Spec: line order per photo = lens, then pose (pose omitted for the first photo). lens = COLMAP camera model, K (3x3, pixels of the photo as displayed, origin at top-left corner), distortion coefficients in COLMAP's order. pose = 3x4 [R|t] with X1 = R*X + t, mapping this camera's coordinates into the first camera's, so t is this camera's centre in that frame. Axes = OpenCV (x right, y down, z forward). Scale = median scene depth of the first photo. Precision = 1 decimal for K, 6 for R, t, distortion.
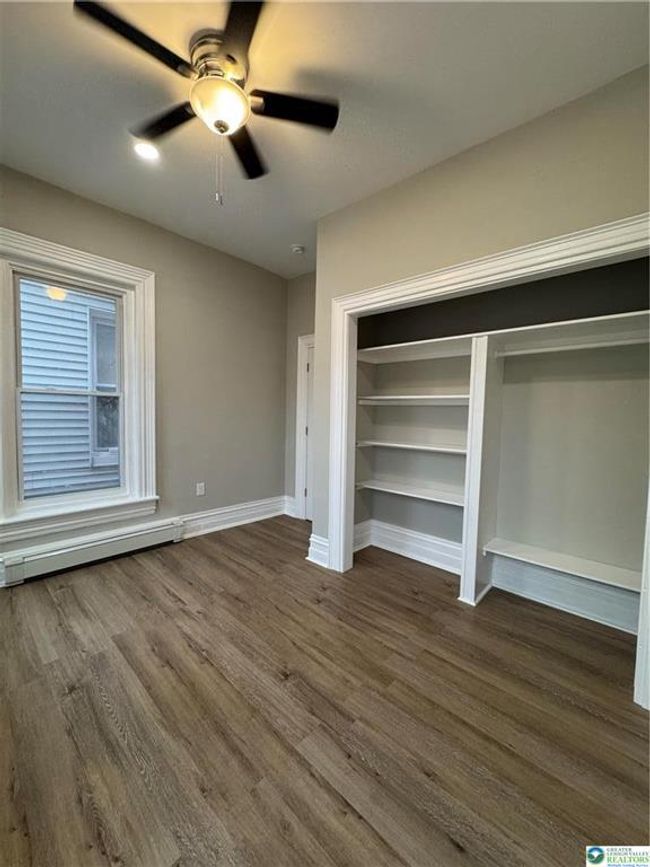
lens RADIAL K [[343.7, 0, 324.4], [0, 343.7, 430.7], [0, 0, 1]] dist [-0.004206, 0.000677]
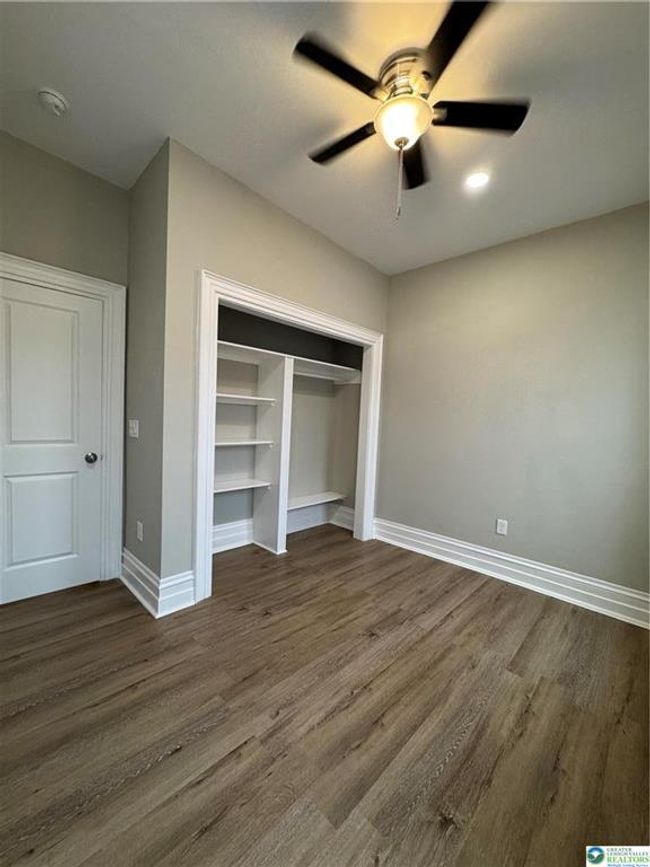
lens RADIAL K [[343.7, 0, 329.1], [0, 343.7, 427.9], [0, 0, 1]] dist [-0.004206, 0.000677]
pose [[0.008988, -0.055031, 0.998444, -1.235301], [0.003176, 0.998481, 0.055004, -0.089205], [-0.999955, 0.002677, 0.009149, 1.085884]]
